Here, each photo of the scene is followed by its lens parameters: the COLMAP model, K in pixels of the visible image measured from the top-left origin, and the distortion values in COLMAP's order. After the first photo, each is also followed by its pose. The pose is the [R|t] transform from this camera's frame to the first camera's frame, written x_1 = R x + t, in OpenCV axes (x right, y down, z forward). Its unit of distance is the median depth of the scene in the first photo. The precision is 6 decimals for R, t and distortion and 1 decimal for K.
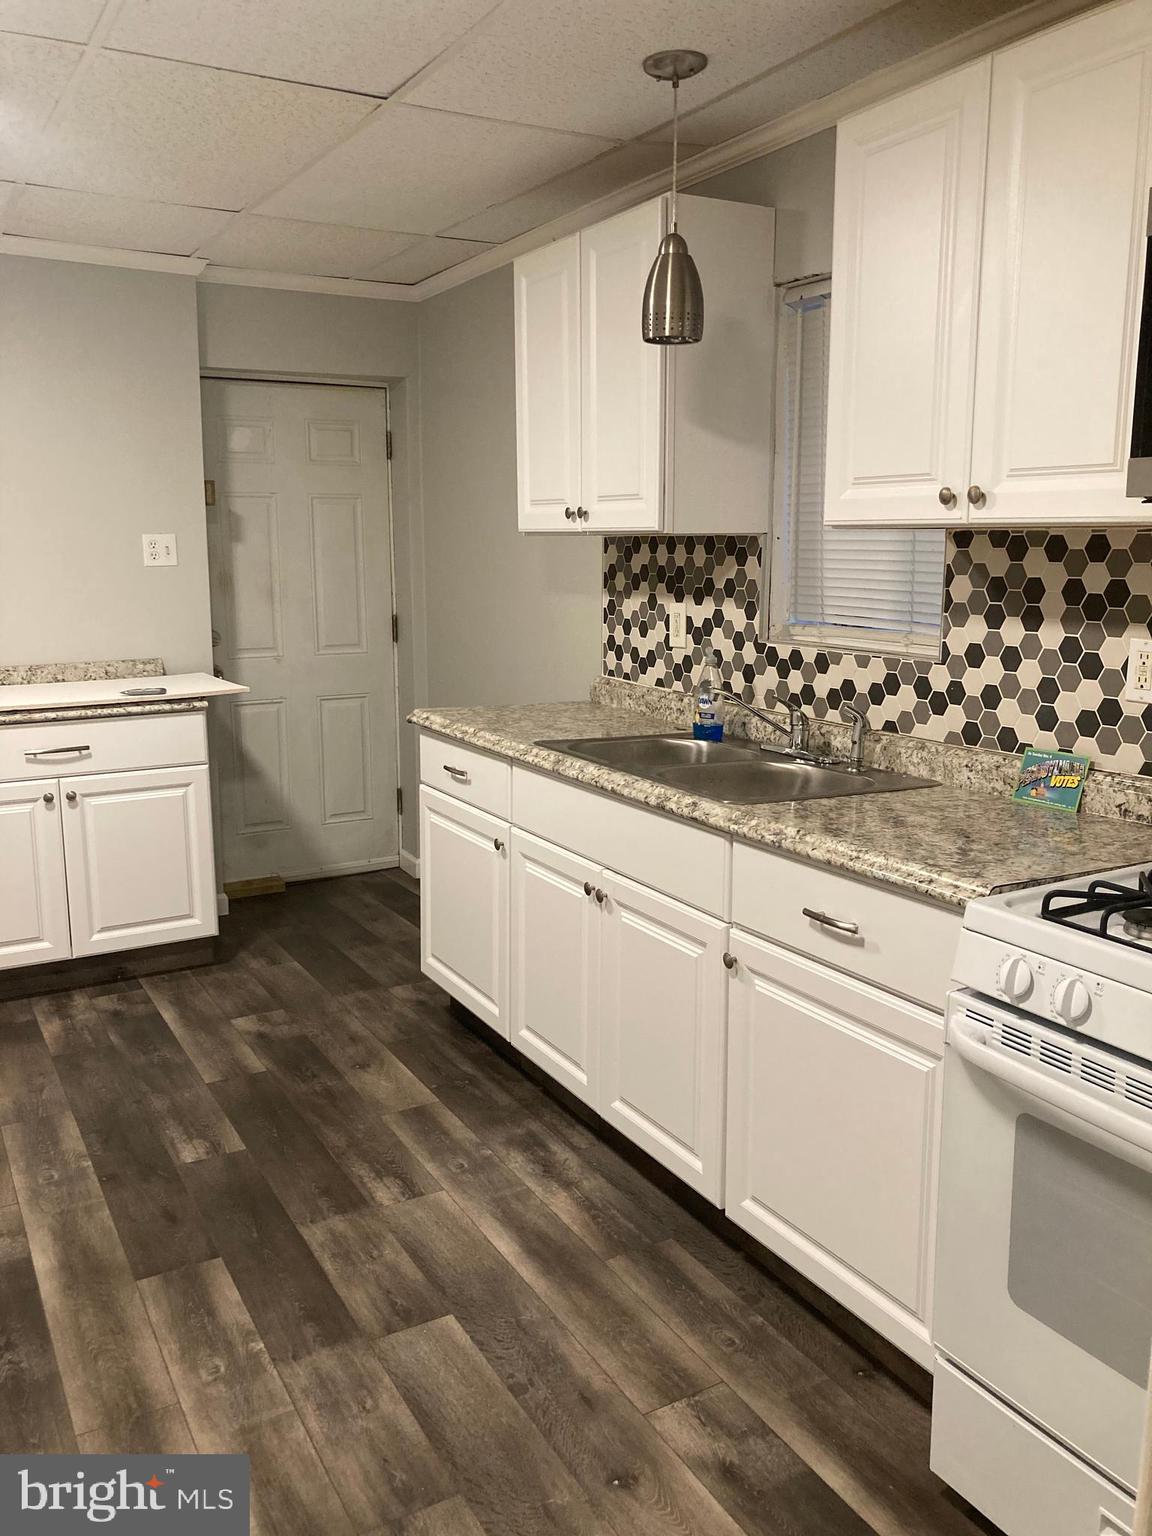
lens RADIAL K [[1261.5, 0, 566.7], [0, 1261.5, 766.7], [0, 0, 1]] dist [0.053046, -0.072186]
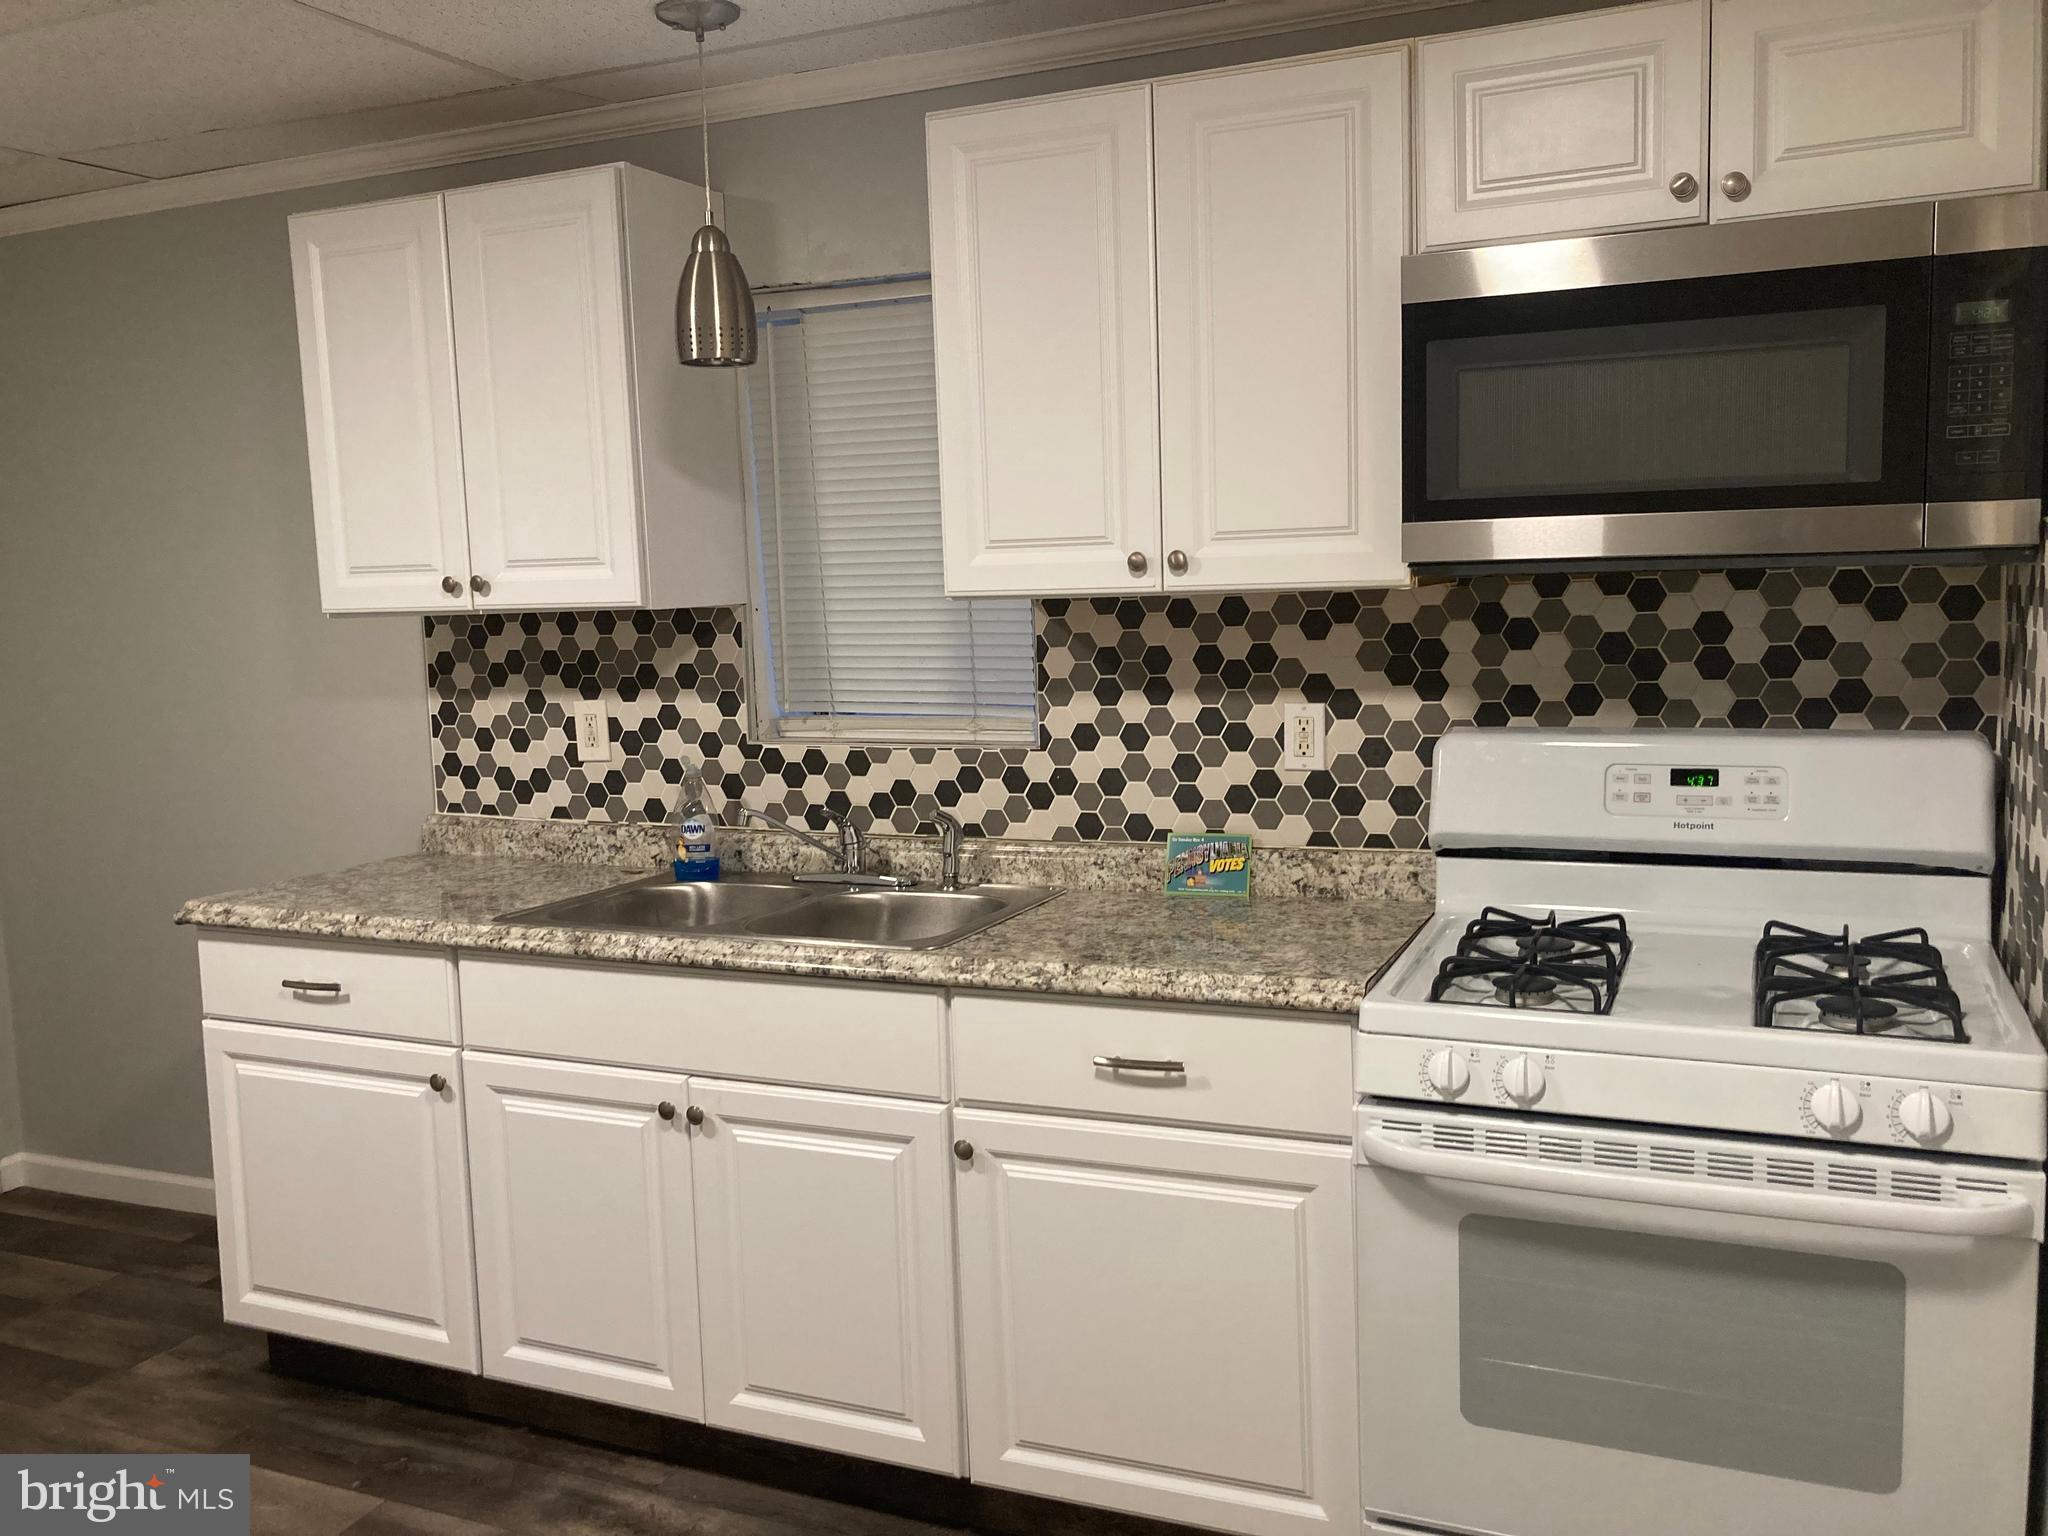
lens RADIAL K [[1682.1, 0, 1018.1], [0, 1682.1, 766.1], [0, 0, 1]] dist [0.053046, -0.072186]
pose [[0.785100, -0.100786, 0.611114, -0.402783], [0.141517, 0.989762, -0.018573, -0.050476], [-0.602985, 0.101065, 0.791325, 0.110981]]
